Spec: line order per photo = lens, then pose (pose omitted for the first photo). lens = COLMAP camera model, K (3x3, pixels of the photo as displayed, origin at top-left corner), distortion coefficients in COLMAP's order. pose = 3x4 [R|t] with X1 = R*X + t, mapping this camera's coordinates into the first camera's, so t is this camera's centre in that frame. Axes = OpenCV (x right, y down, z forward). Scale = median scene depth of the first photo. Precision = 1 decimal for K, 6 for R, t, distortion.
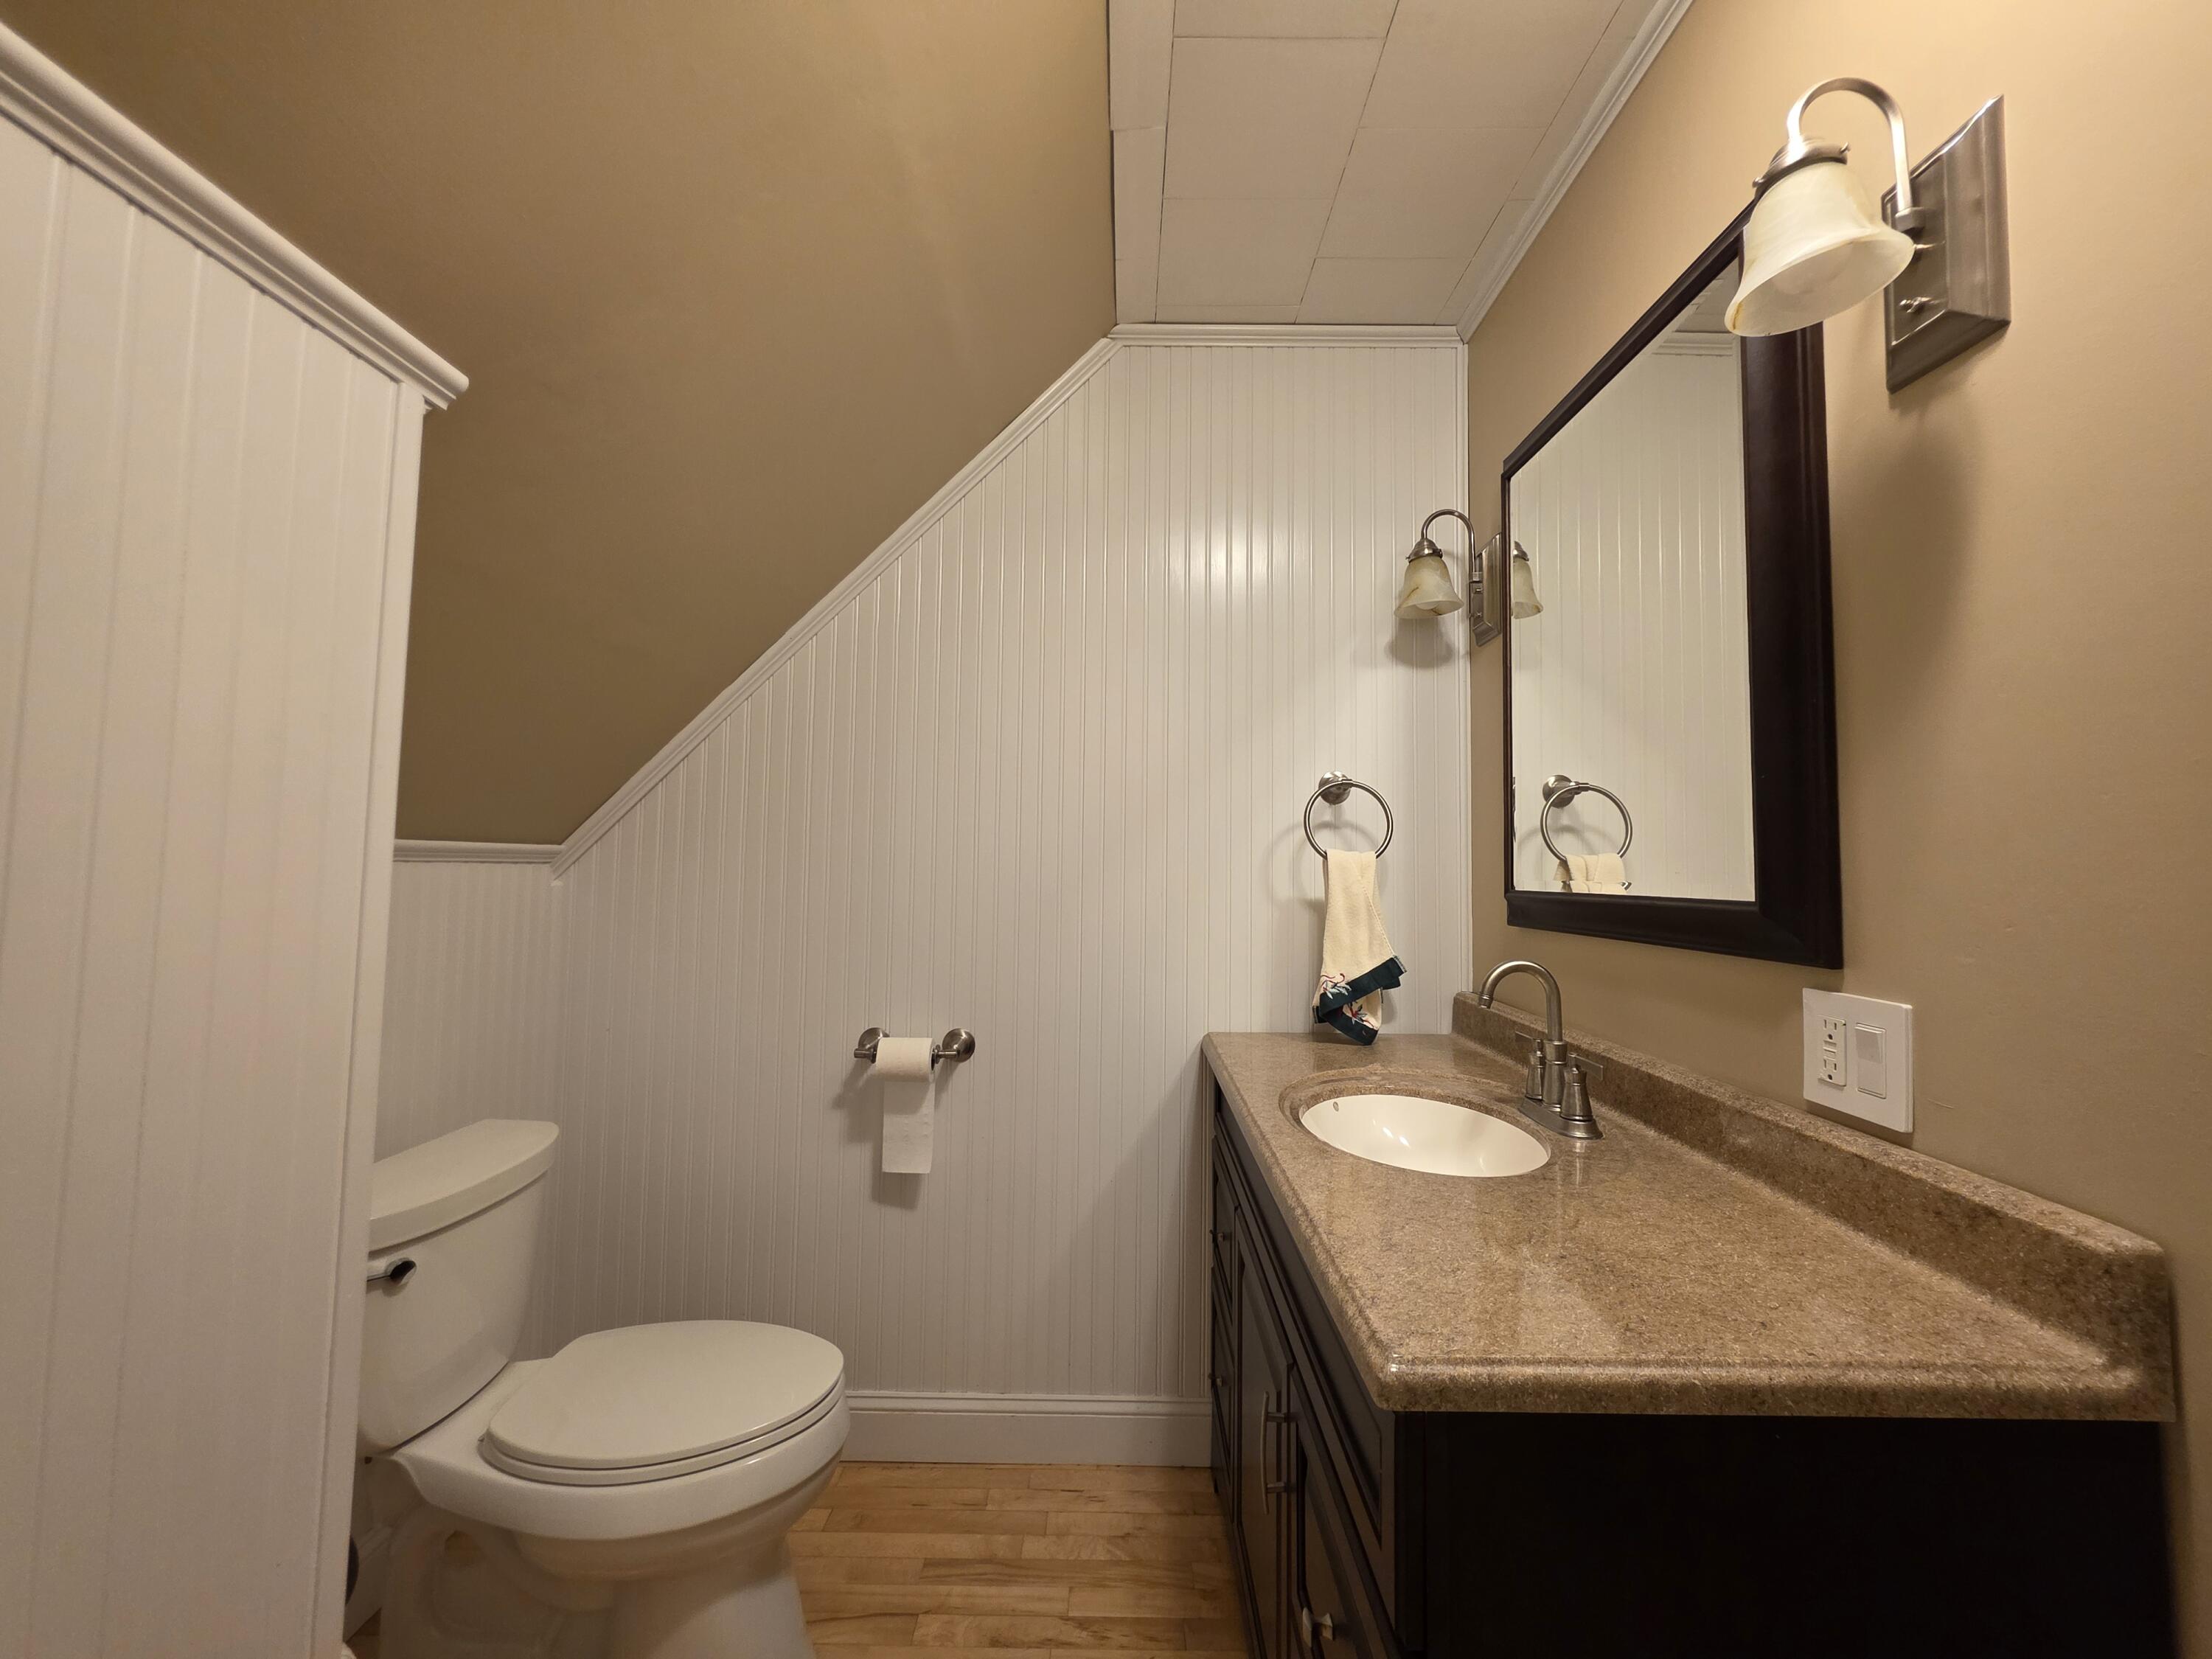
lens RADIAL K [[885.1, 0, 1114.7], [0, 885.1, 823.3], [0, 0, 1]] dist [0.000120, -0.000073]
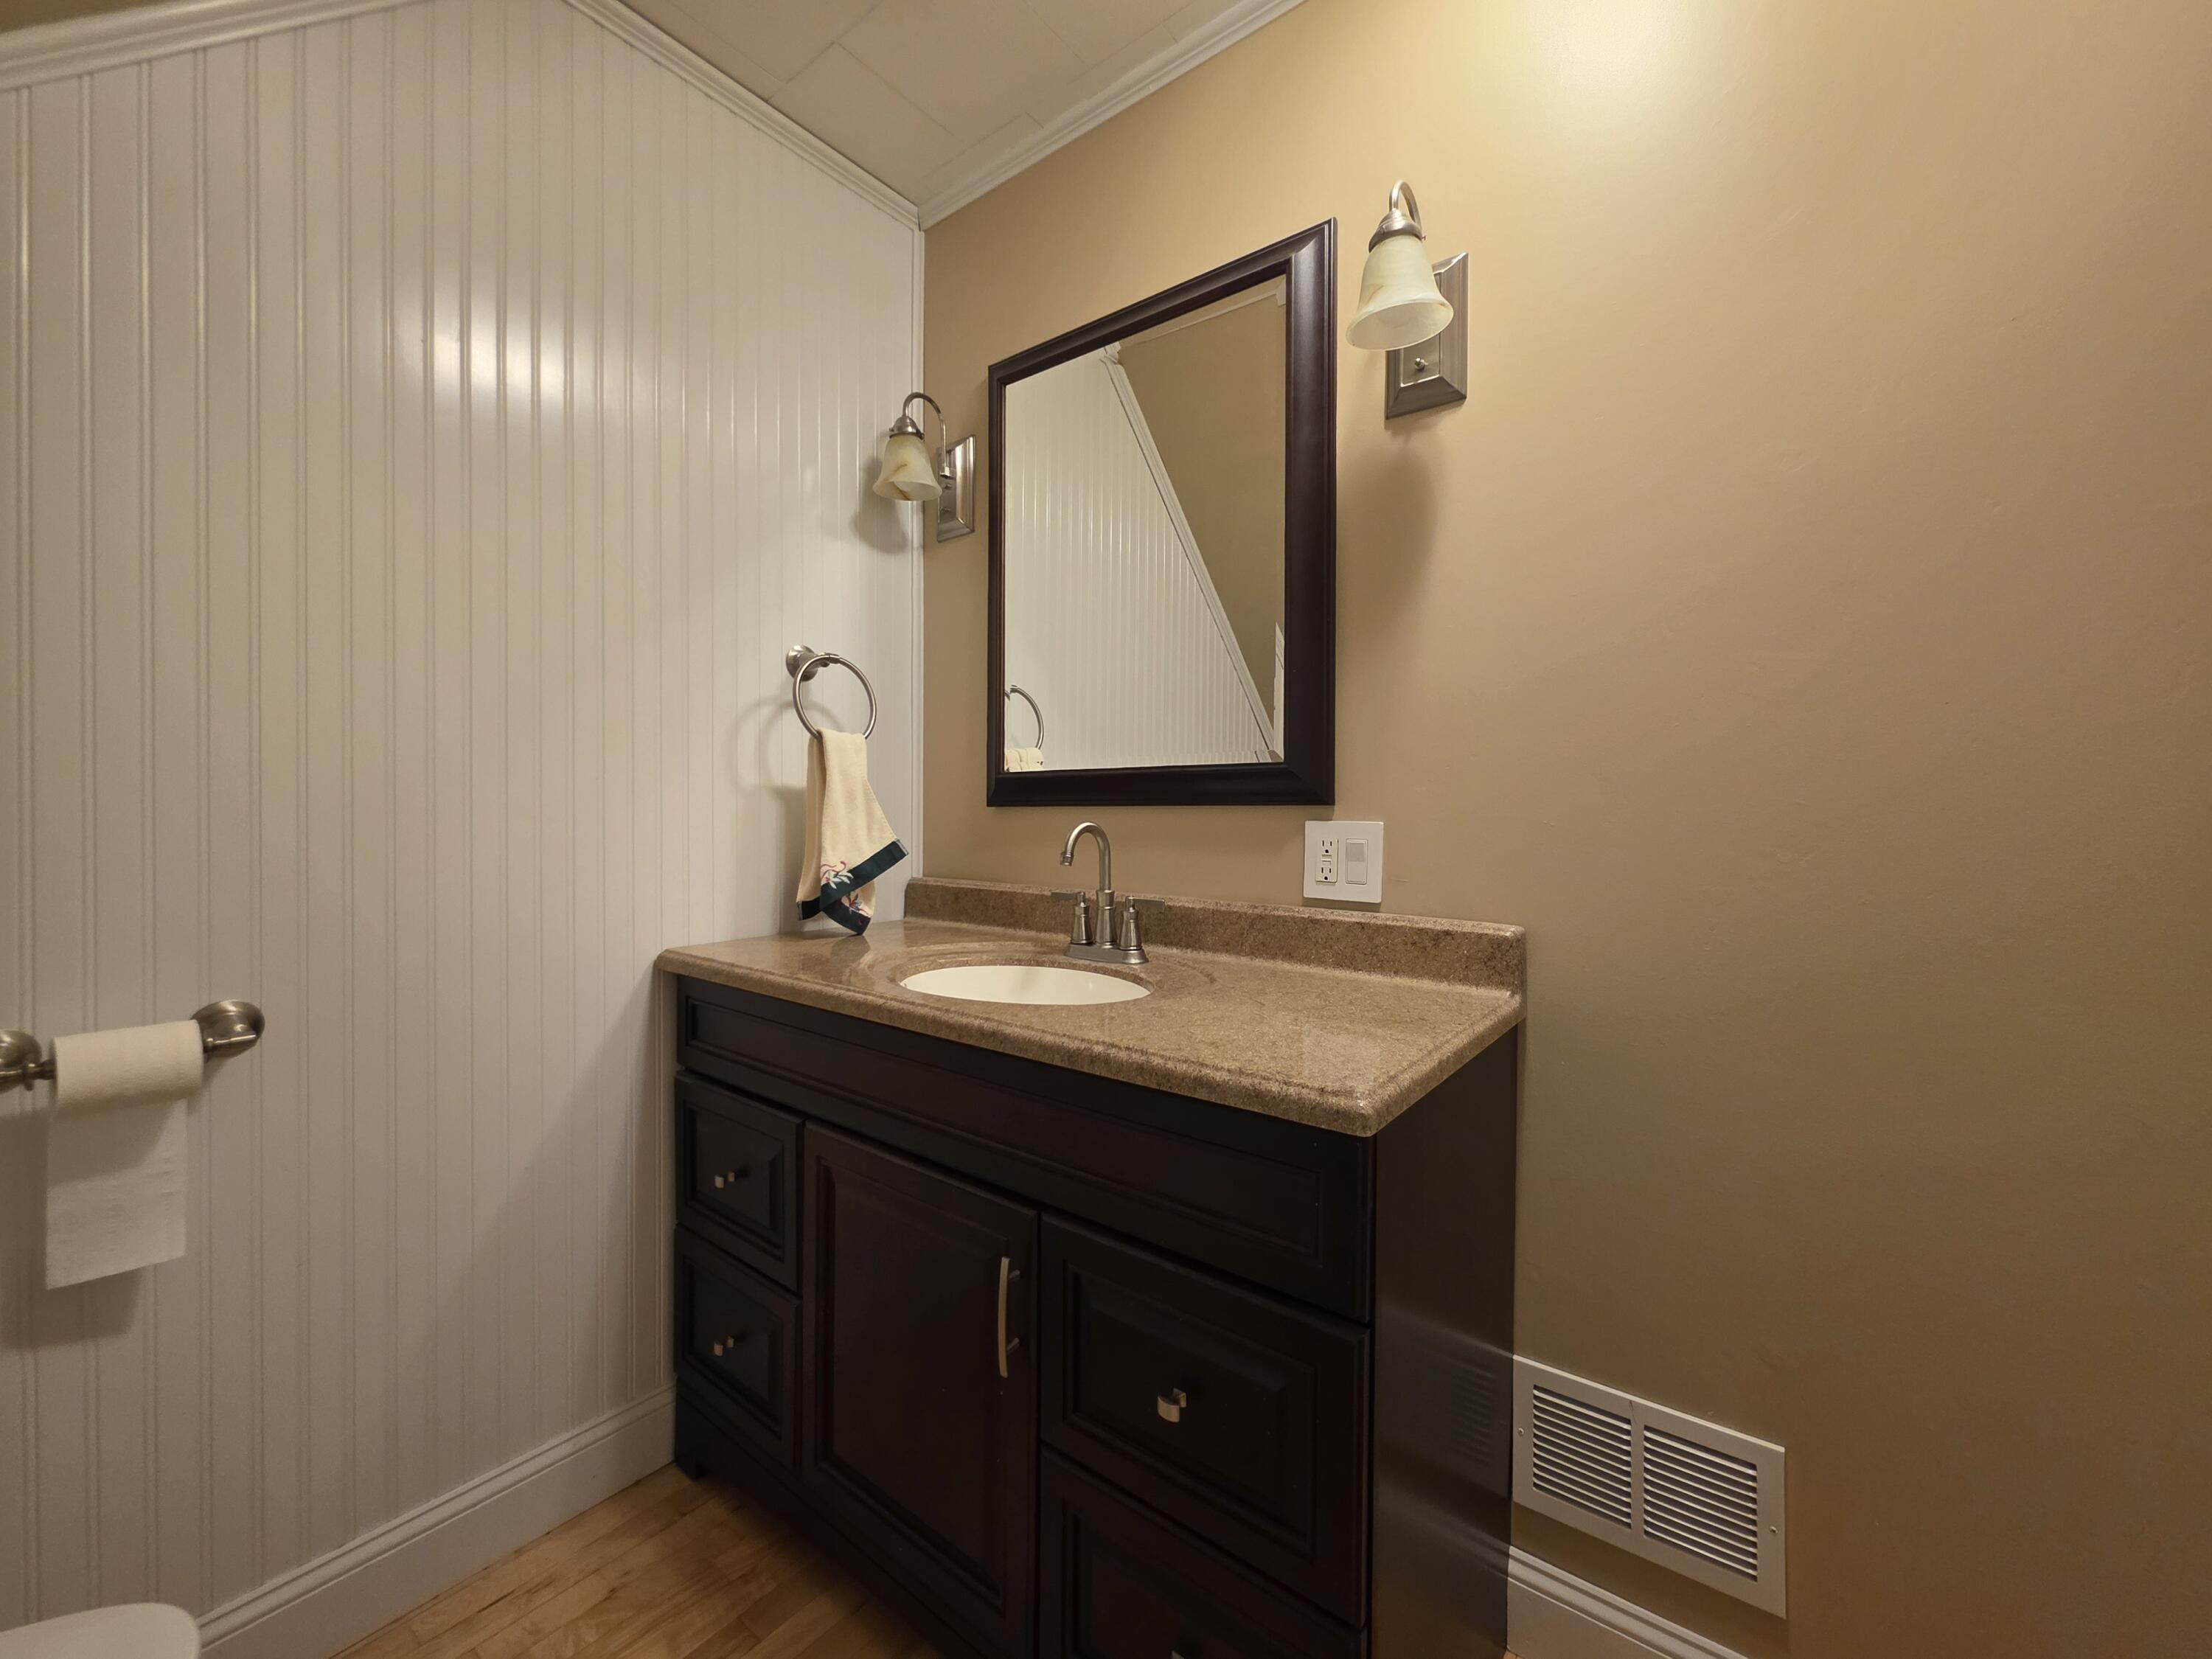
lens RADIAL K [[885.1, 0, 1117.3], [0, 885.1, 819.3], [0, 0, 1]] dist [0.000120, -0.000073]
pose [[0.608833, -0.017516, 0.793105, -0.417883], [-0.036509, 0.998078, 0.050070, 0.092976], [-0.792458, -0.059440, 0.607024, 0.281718]]
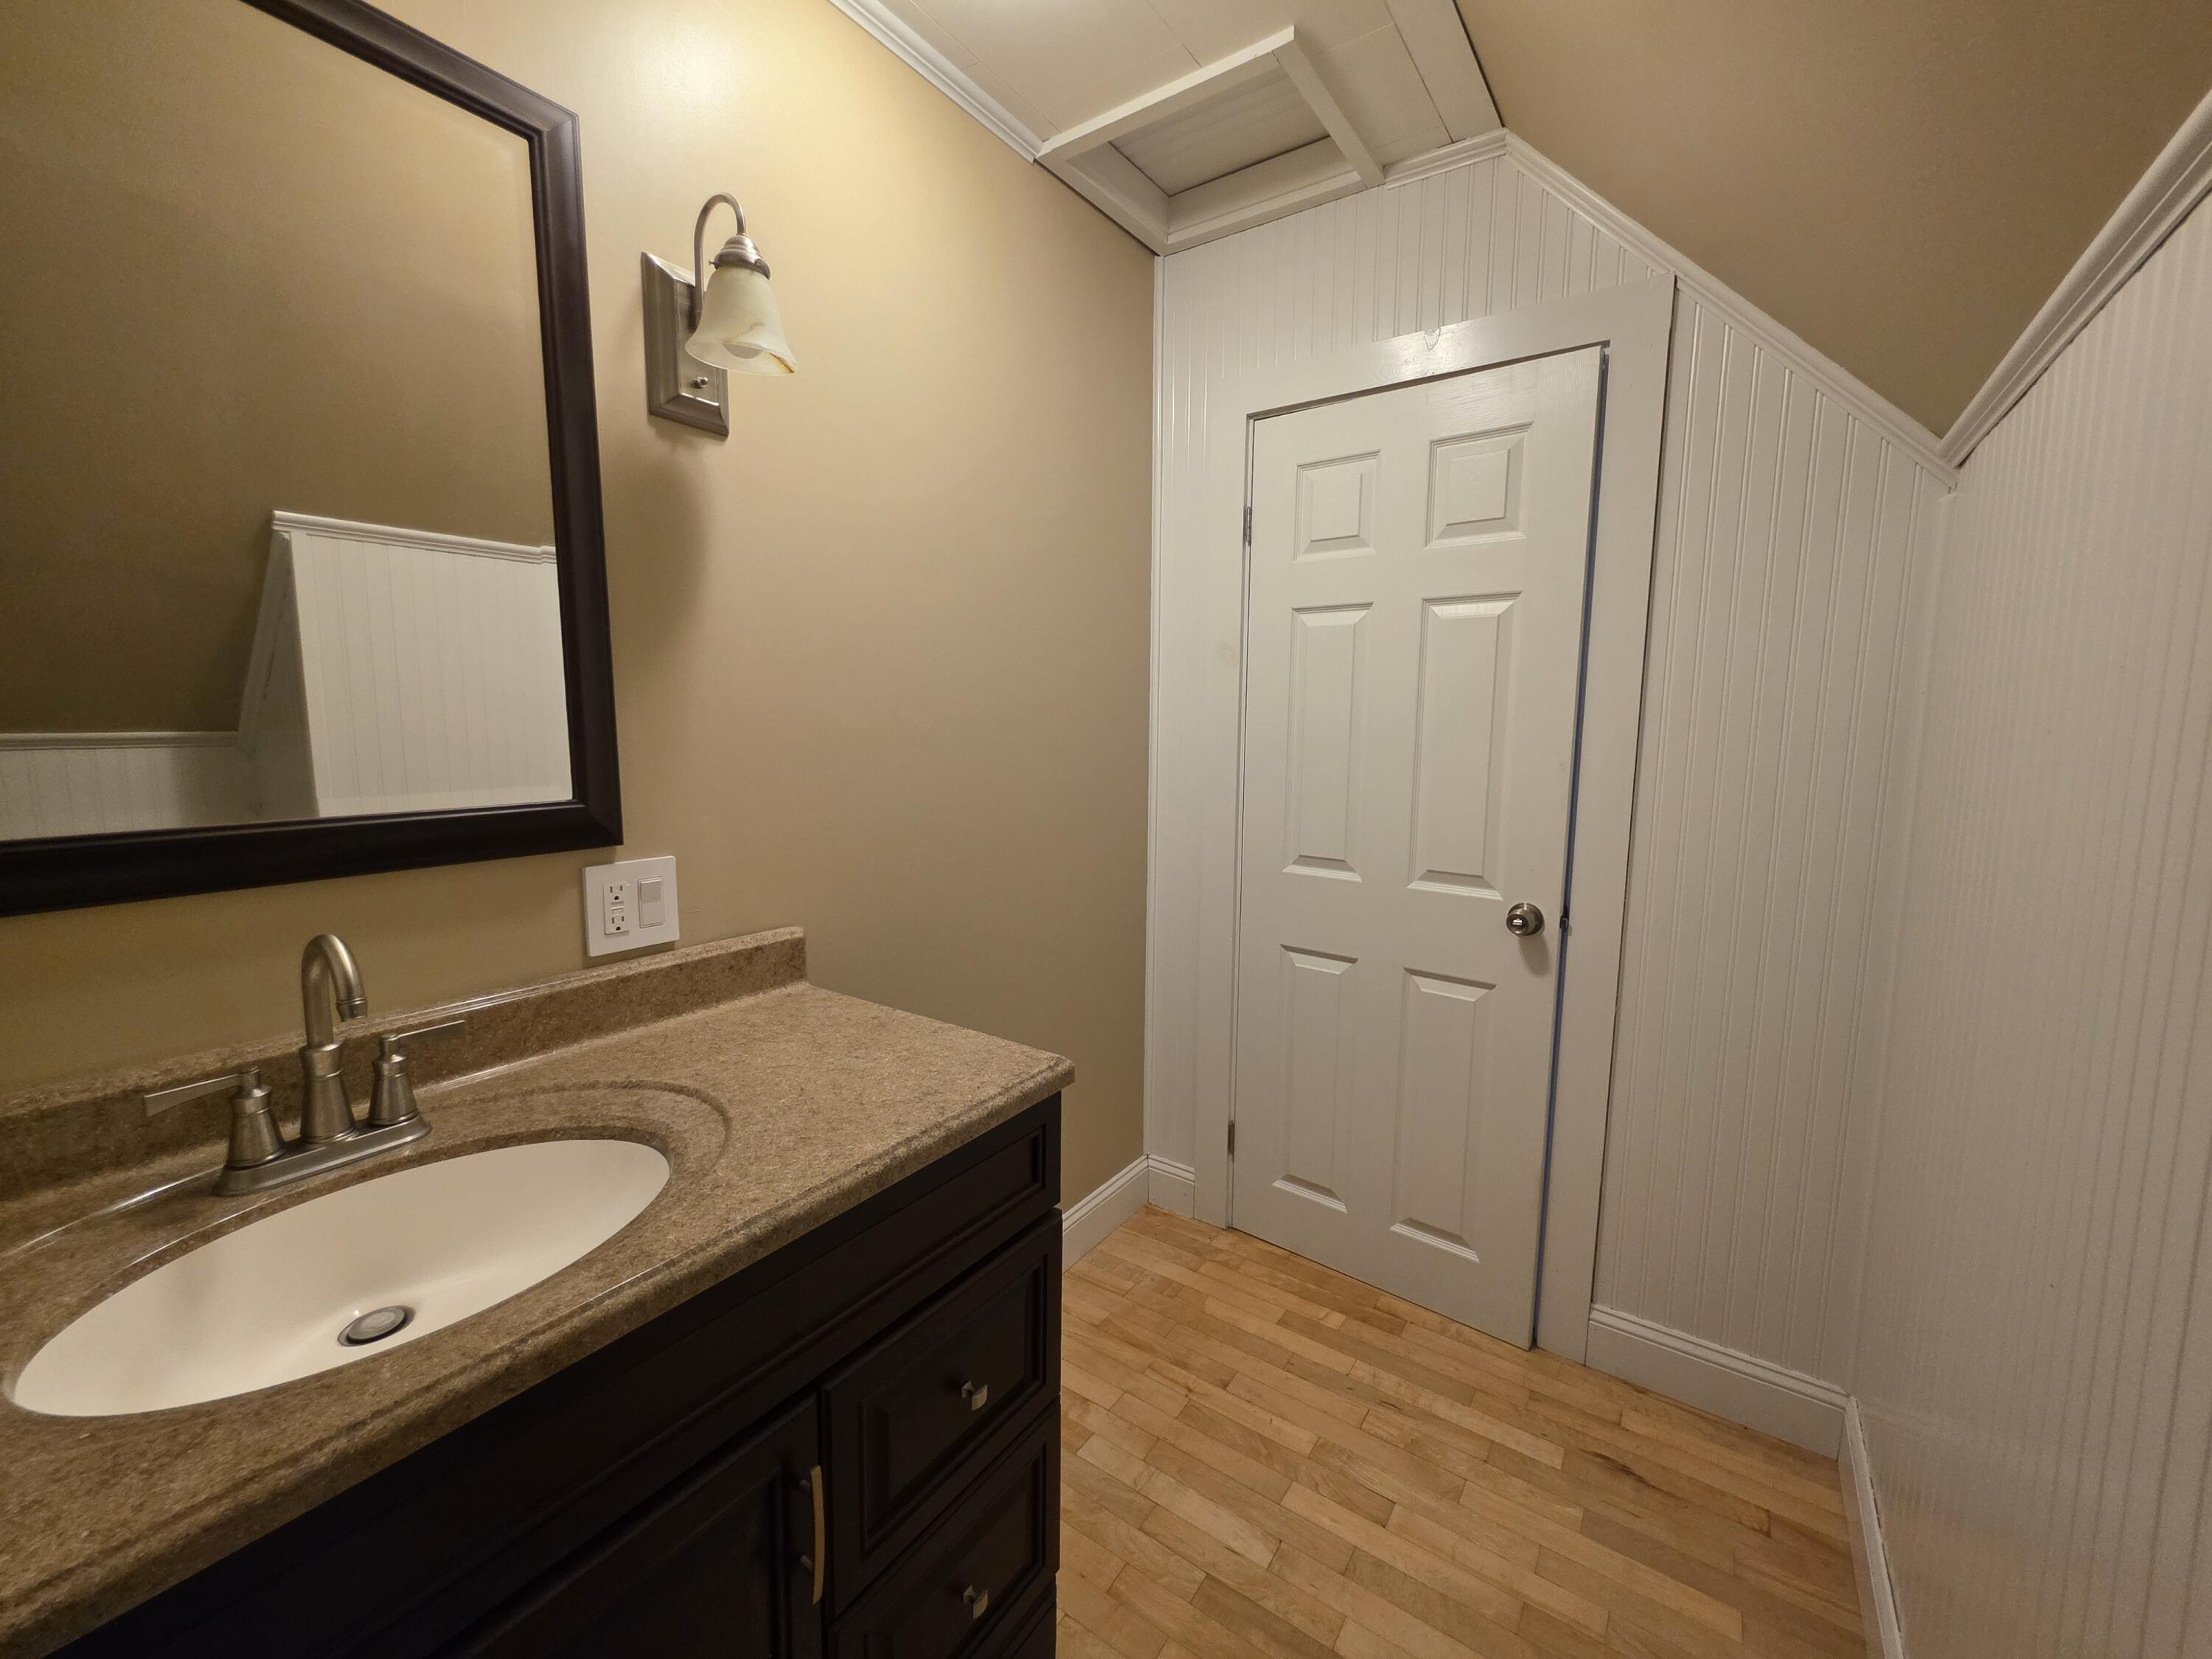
lens RADIAL K [[885.1, 0, 1109.8], [0, 885.1, 823.0], [0, 0, 1]] dist [0.000120, -0.000073]
pose [[-0.821196, -0.089752, 0.563543, -0.358898], [-0.047208, 0.994854, 0.089652, -0.011395], [-0.568690, 0.047018, -0.821207, 1.200636]]
